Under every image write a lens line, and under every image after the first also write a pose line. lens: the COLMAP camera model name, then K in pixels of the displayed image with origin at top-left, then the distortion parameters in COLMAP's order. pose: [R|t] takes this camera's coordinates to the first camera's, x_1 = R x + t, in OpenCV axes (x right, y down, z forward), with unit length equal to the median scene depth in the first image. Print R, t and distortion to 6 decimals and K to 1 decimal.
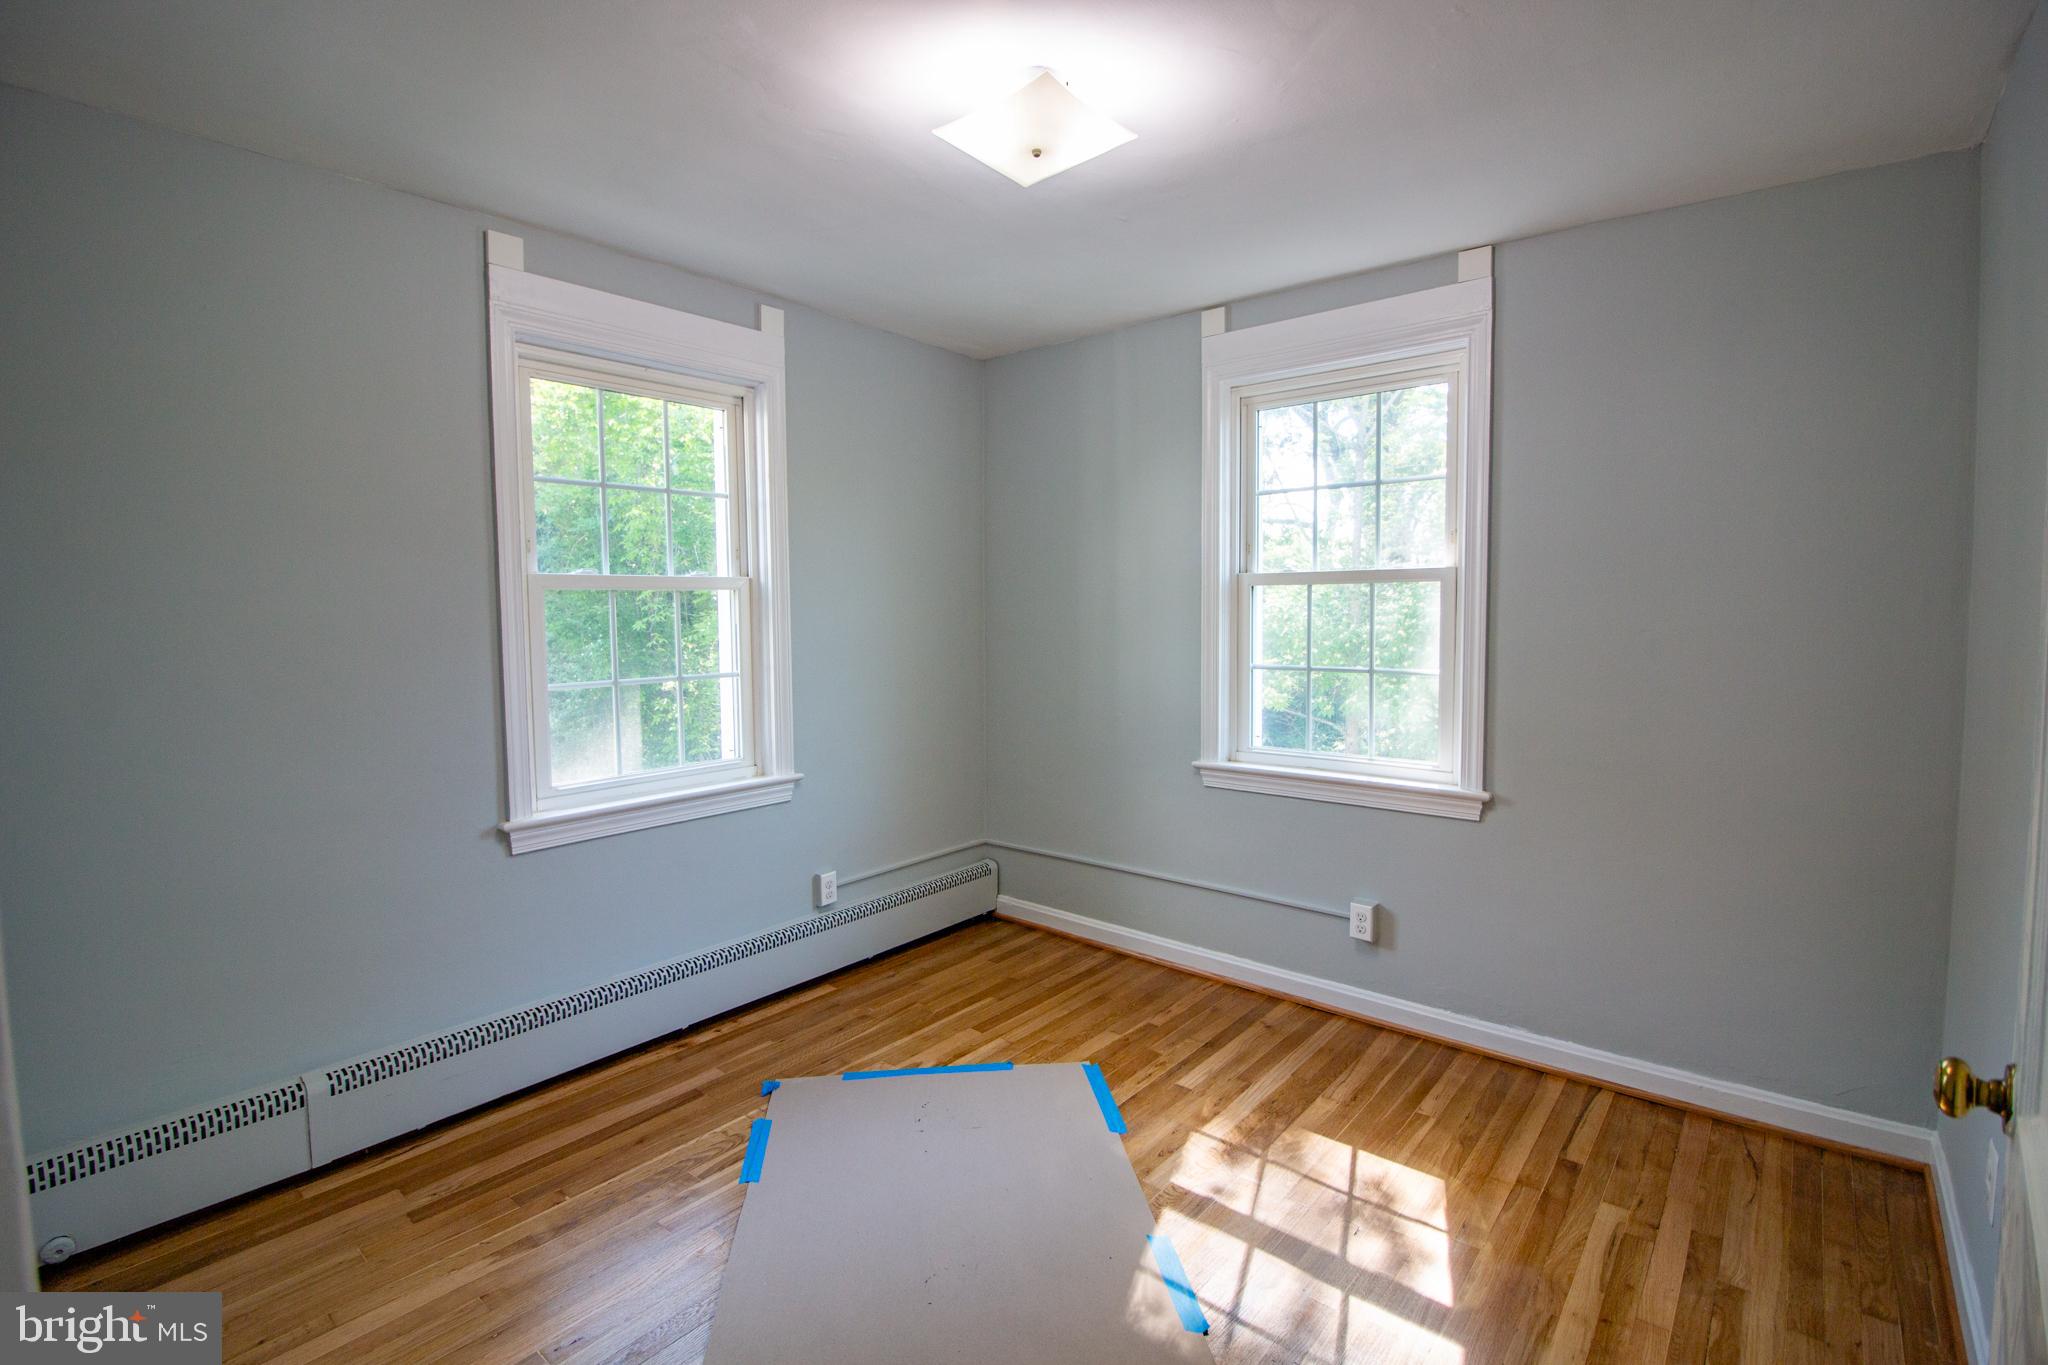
lens RADIAL K [[938.4, 0, 1021.4], [0, 938.4, 660.9], [0, 0, 1]] dist [-0.004527, -0.011775]
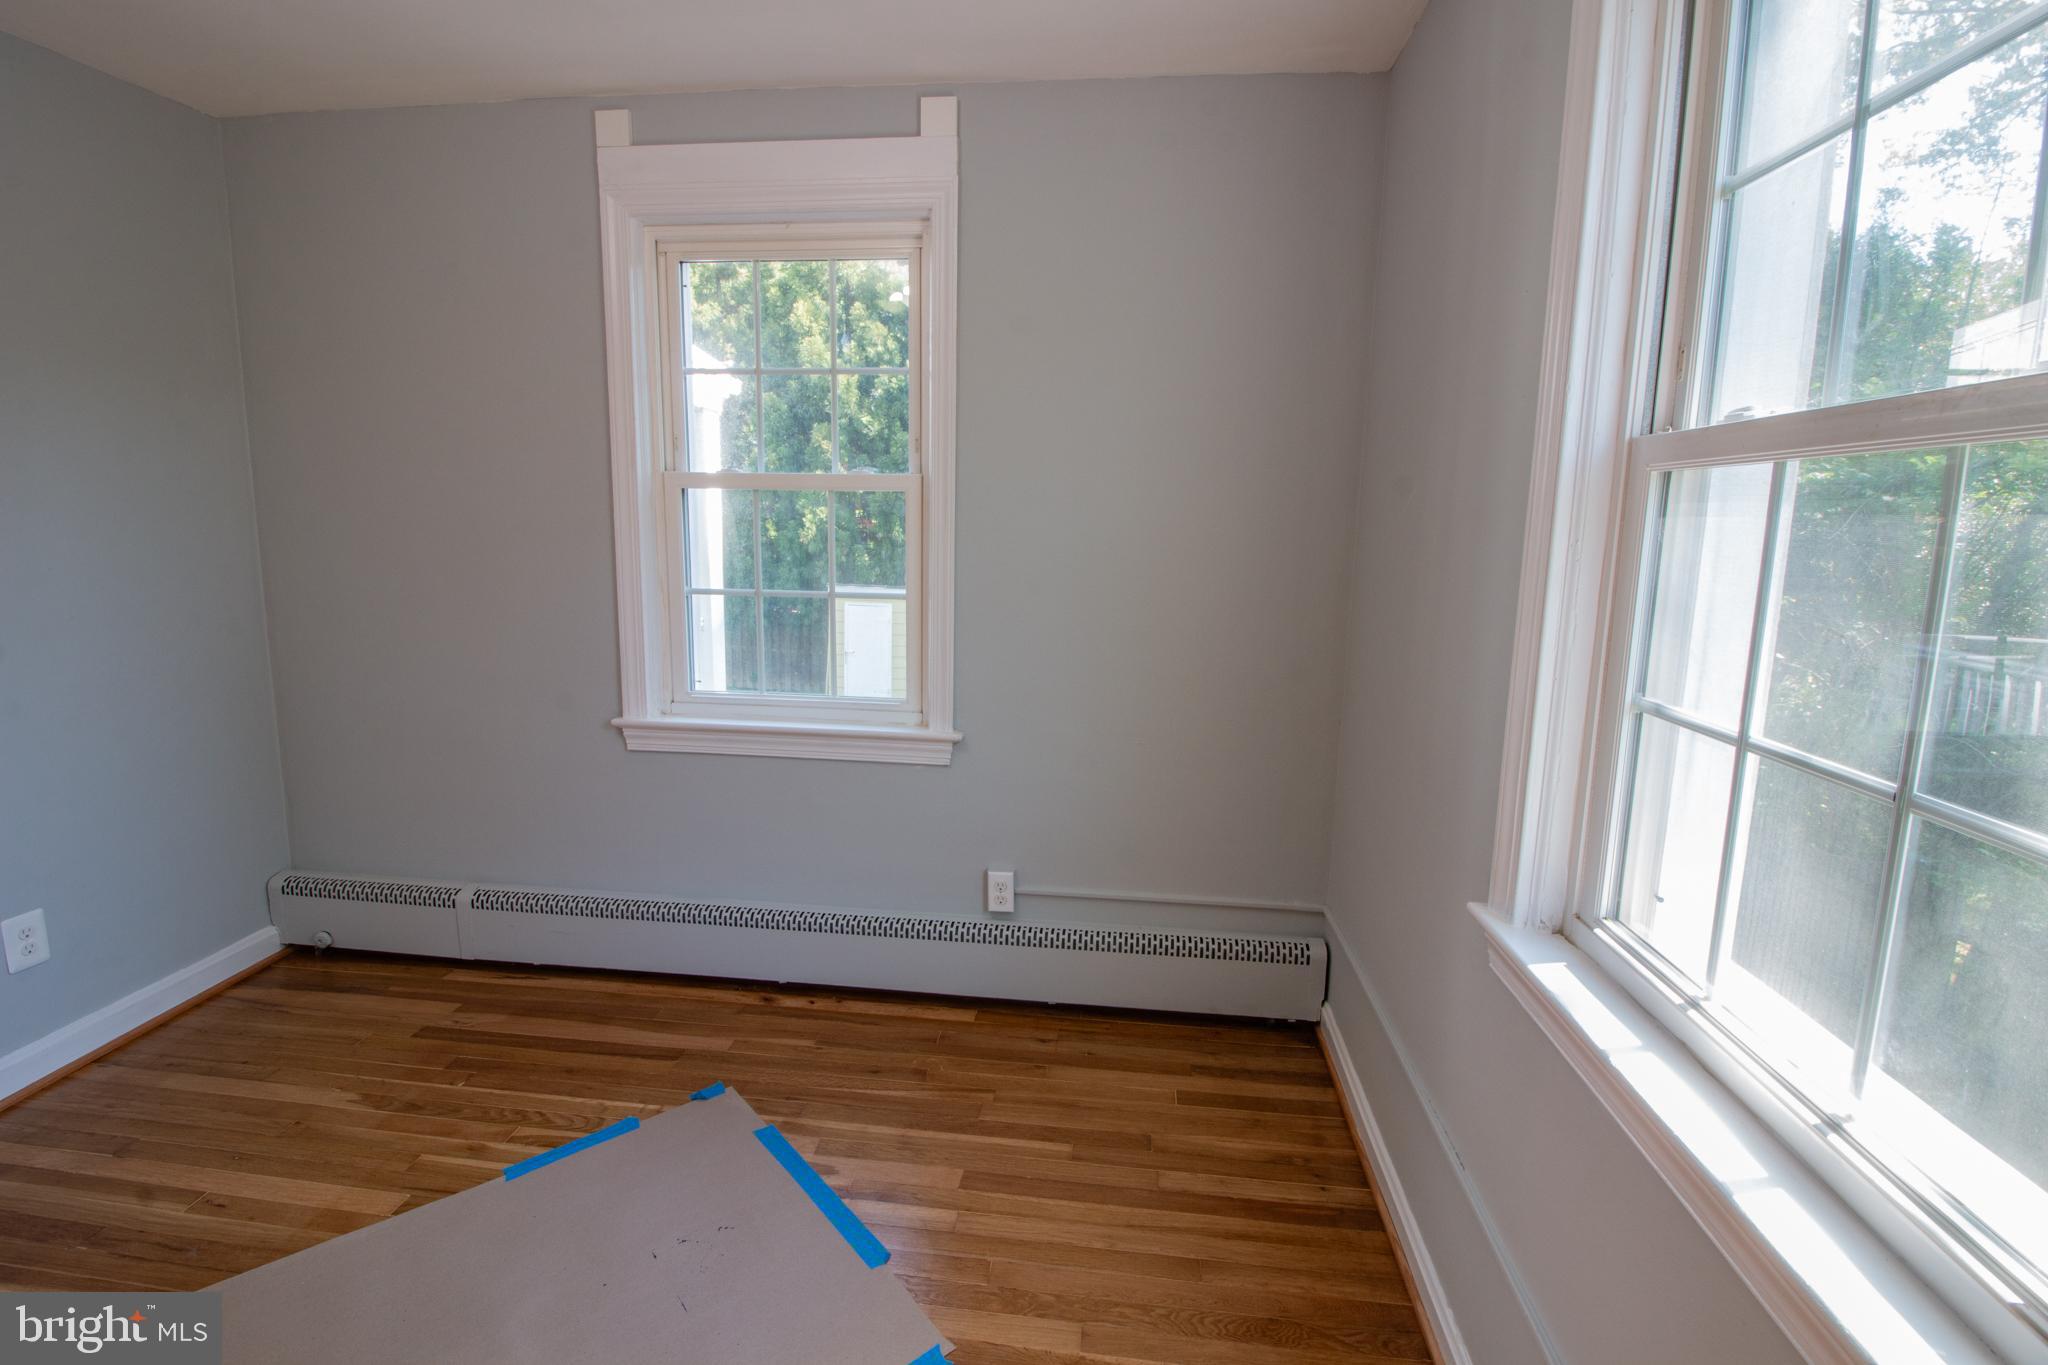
lens RADIAL K [[938.4, 0, 1021.4], [0, 938.4, 660.9], [0, 0, 1]] dist [-0.004527, -0.011775]
pose [[0.549105, 0.142309, -0.823548, 0.469508], [-0.070725, 0.989774, 0.123877, -0.042247], [0.832755, -0.009776, 0.553555, 0.705475]]
